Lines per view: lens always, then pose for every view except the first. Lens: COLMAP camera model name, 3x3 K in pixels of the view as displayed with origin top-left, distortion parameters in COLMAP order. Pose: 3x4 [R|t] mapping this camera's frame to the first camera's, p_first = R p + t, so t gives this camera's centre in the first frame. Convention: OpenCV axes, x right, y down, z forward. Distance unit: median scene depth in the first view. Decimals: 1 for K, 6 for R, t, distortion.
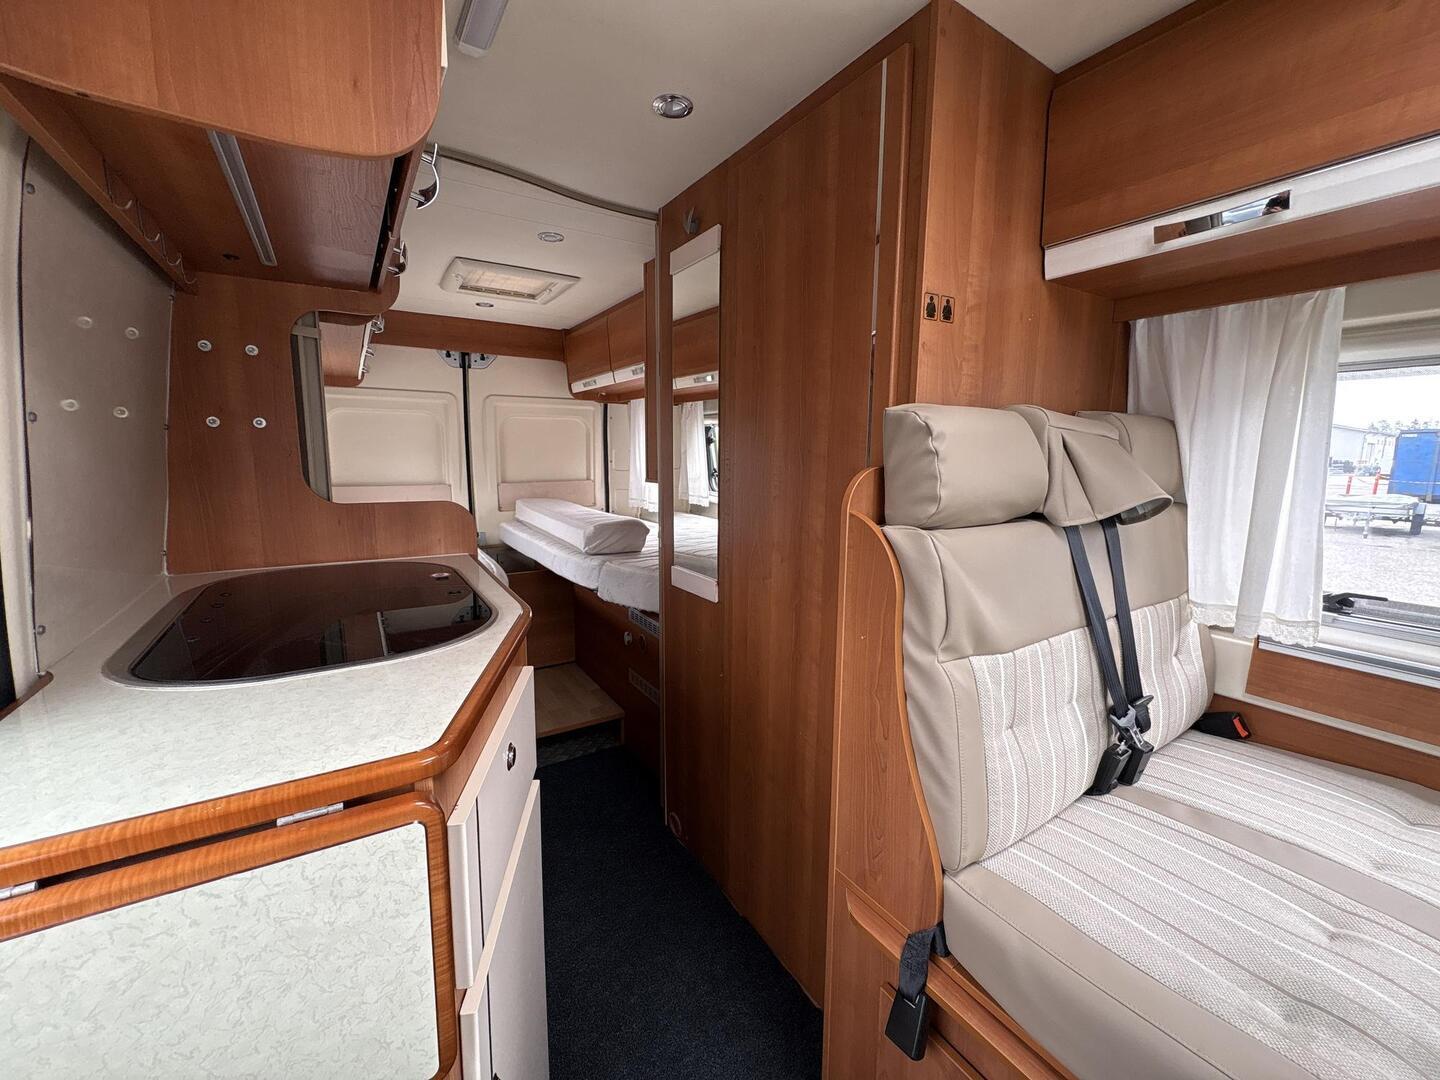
lens RADIAL K [[585.9, 0, 718.8], [0, 585.9, 531.9], [0, 0, 1]] dist [-0.000851, -0.000127]
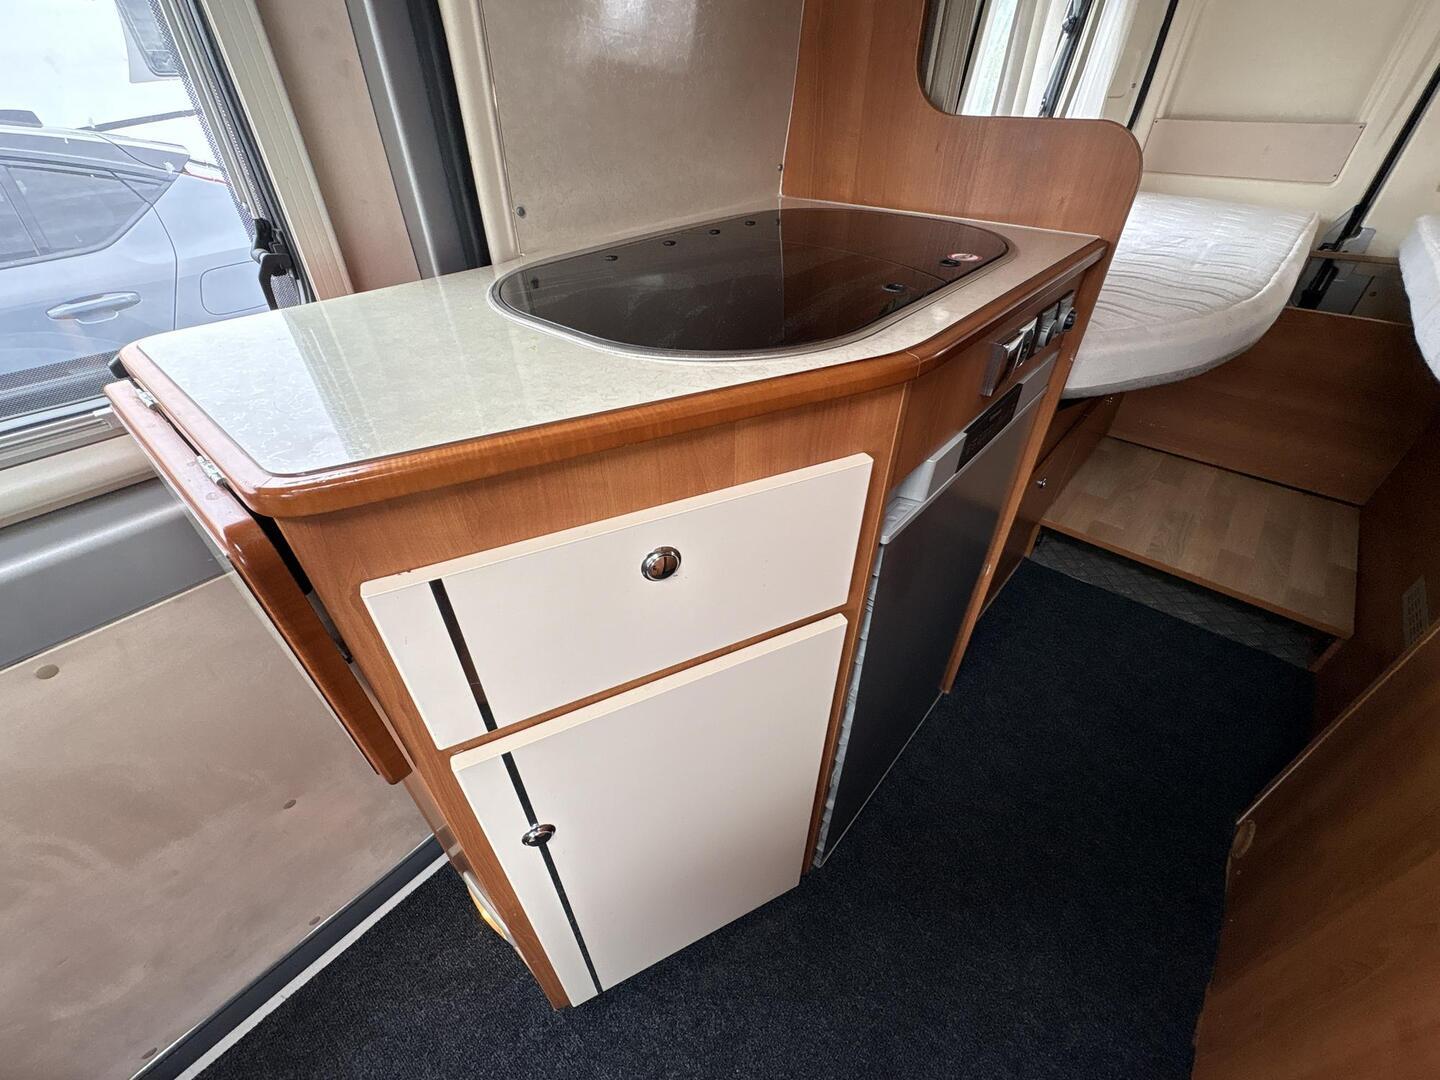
lens RADIAL K [[585.9, 0, 718.8], [0, 585.9, 536.7], [0, 0, 1]] dist [-0.000851, -0.000127]
pose [[0.276019, 0.578097, -0.767866, 0.042163], [-0.122665, 0.813556, 0.568401, -0.002389], [0.953293, -0.062699, 0.295469, 0.286398]]
